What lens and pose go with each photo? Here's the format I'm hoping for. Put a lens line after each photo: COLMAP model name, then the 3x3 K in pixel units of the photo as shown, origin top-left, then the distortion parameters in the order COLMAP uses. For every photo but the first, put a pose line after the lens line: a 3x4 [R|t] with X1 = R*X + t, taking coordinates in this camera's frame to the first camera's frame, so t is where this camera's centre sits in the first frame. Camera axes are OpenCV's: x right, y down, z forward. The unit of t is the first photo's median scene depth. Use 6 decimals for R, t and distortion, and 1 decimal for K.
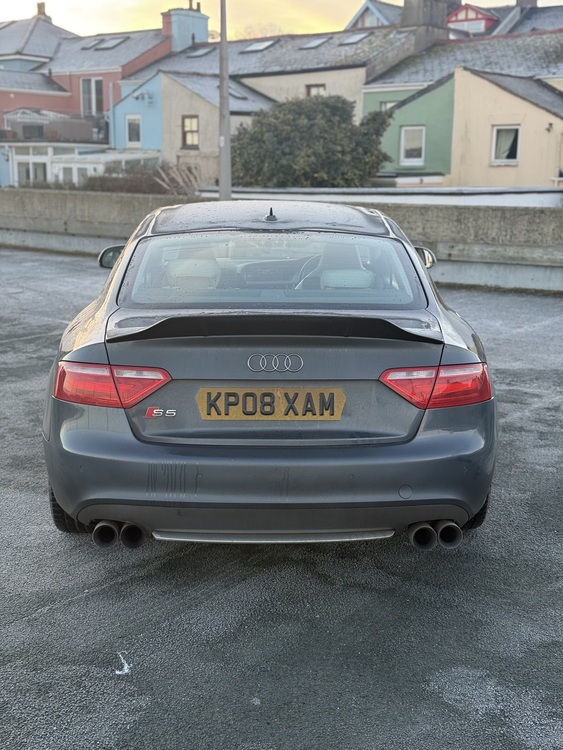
lens RADIAL K [[1044.2, 0, 281.5], [0, 1044.2, 375.0], [0, 0, 1]] dist [0.204362, -0.469585]
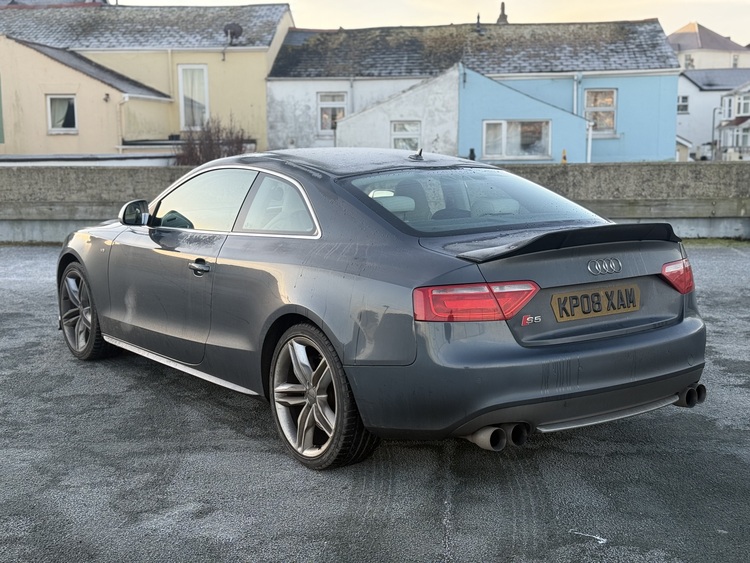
lens RADIAL K [[1044.2, 0, 375.0], [0, 1044.2, 281.5], [0, 0, 1]] dist [0.204362, -0.469585]
pose [[0.820918, -0.091483, 0.563671, -0.786509], [0.126199, 0.991742, -0.022835, -0.000444], [-0.556927, 0.089880, 0.825684, 0.140248]]
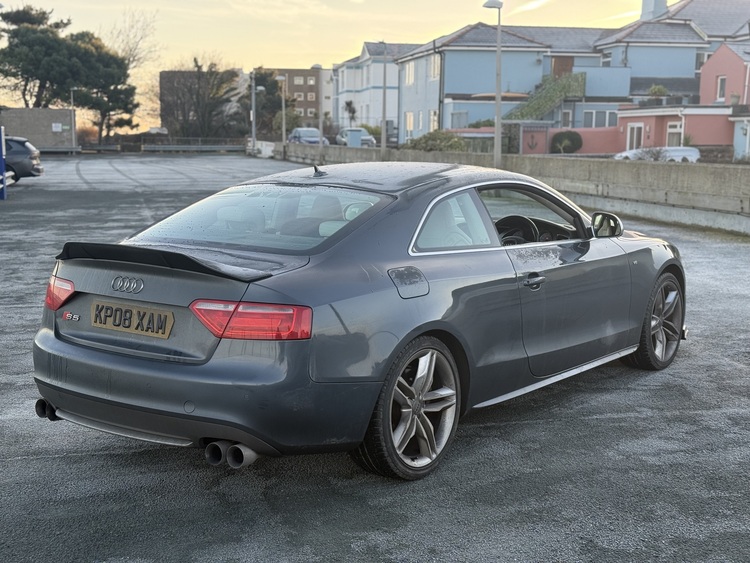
lens RADIAL K [[1044.2, 0, 375.0], [0, 1044.2, 281.5], [0, 0, 1]] dist [0.204362, -0.469585]
pose [[0.783369, 0.081588, -0.616179, 0.854759], [-0.120998, 0.992399, -0.022425, -0.020017], [0.609666, 0.092123, 0.787287, 0.185616]]
